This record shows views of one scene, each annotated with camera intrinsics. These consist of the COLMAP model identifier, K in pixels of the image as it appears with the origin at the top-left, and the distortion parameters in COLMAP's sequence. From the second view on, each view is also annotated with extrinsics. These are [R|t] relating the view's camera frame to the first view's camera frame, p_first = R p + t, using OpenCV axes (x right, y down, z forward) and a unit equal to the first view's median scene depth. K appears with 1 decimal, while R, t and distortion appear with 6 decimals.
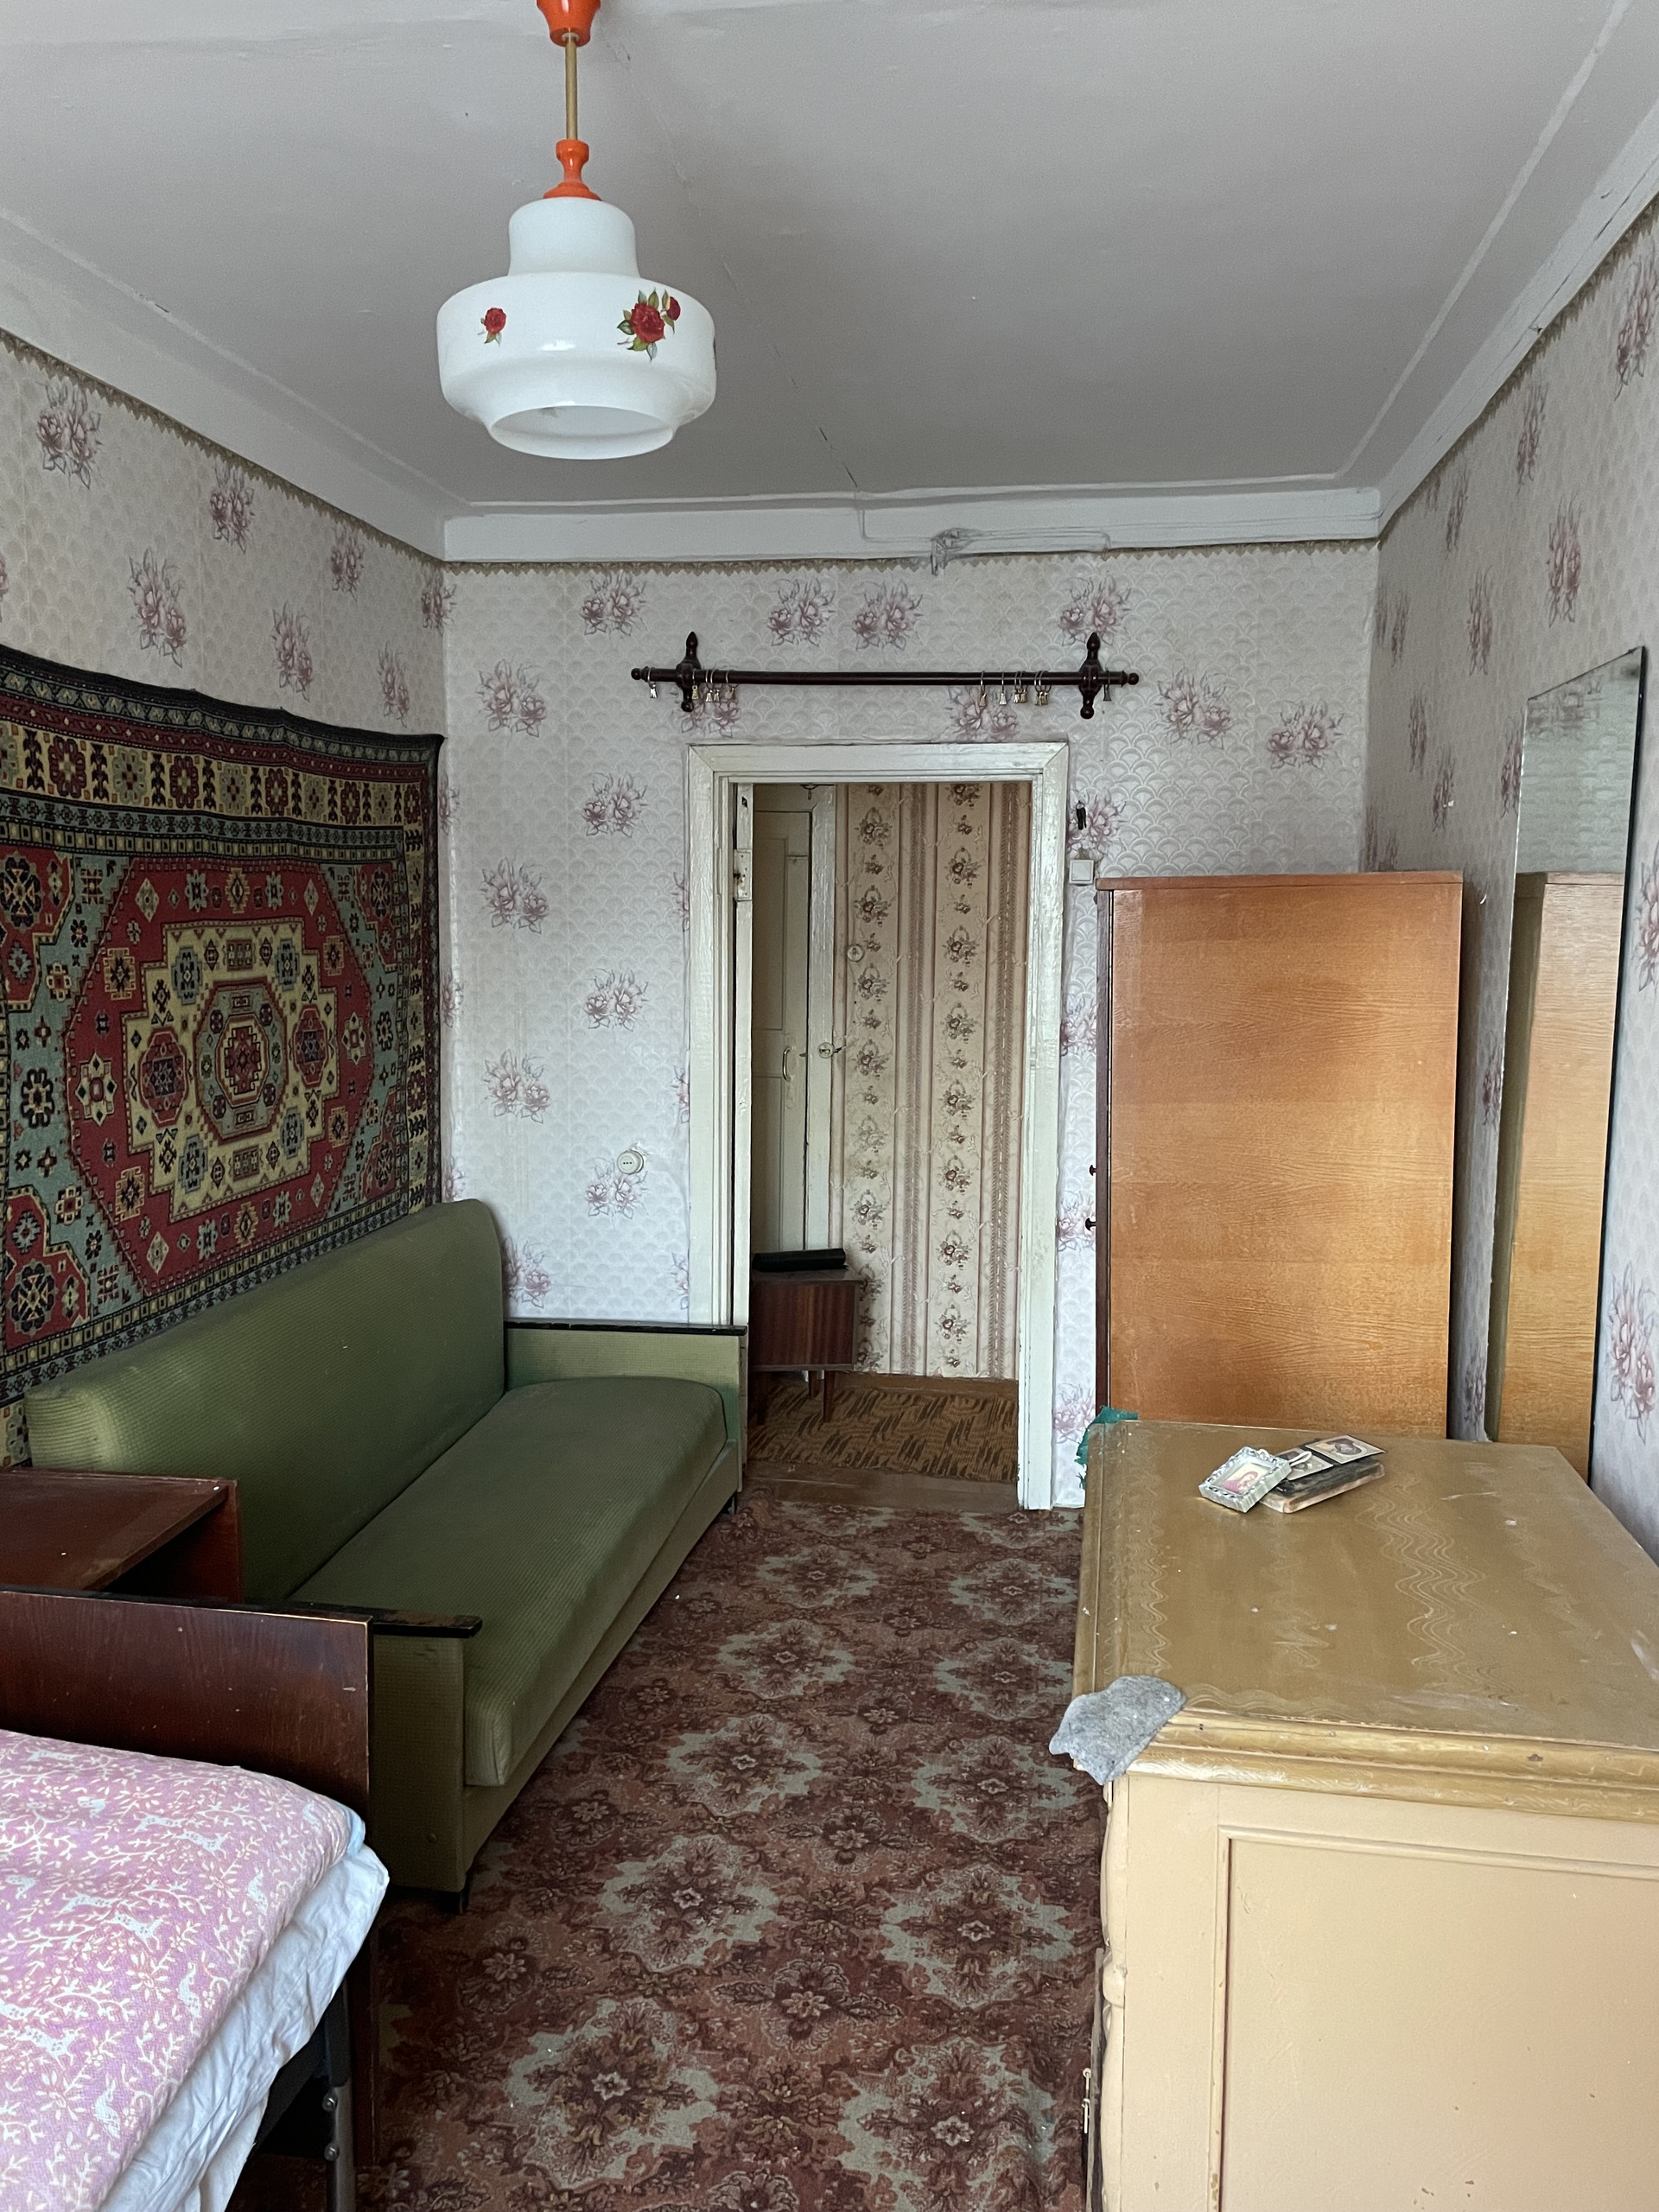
lens RADIAL K [[1664.5, 0, 831.2], [0, 1664.5, 1104.0], [0, 0, 1]] dist [0.008449, 0.000733]
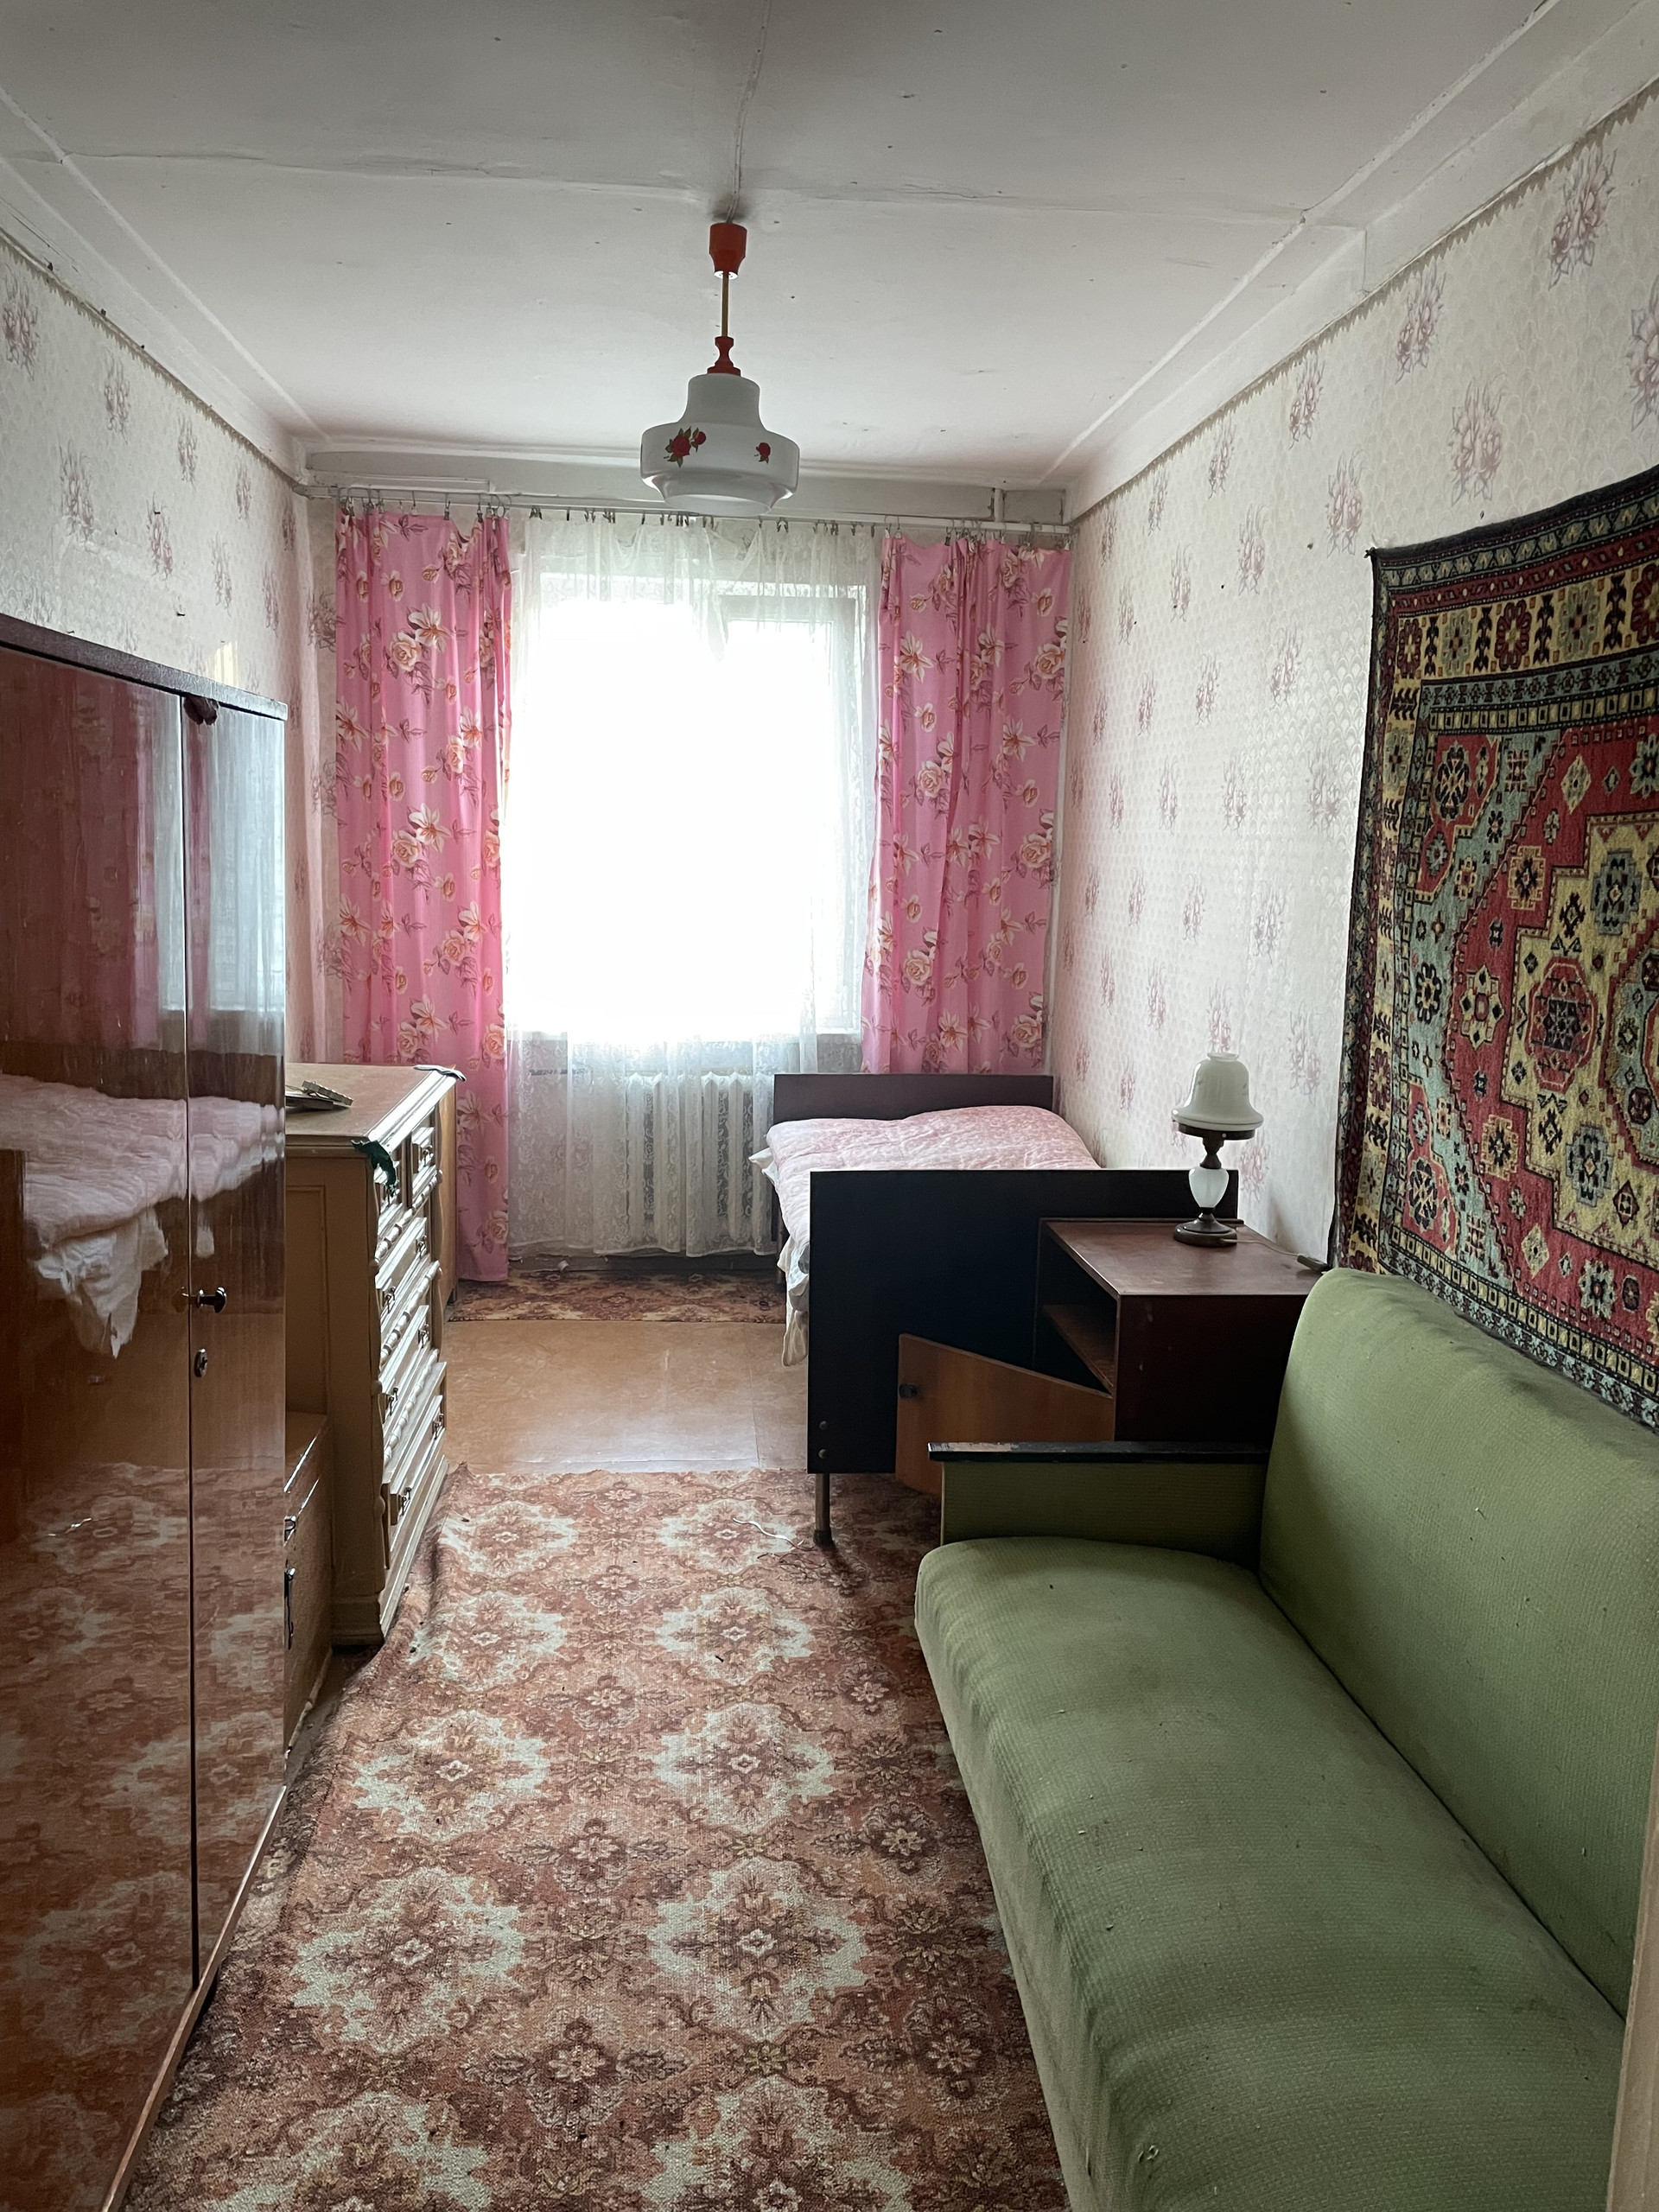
lens RADIAL K [[1664.5, 0, 833.7], [0, 1664.5, 1103.7], [0, 0, 1]] dist [0.008449, 0.000733]
pose [[-0.968701, 0.006565, -0.248144, 0.102556], [-0.063195, 0.960190, 0.272107, -0.174242], [0.240052, 0.279272, -0.929722, 1.725303]]
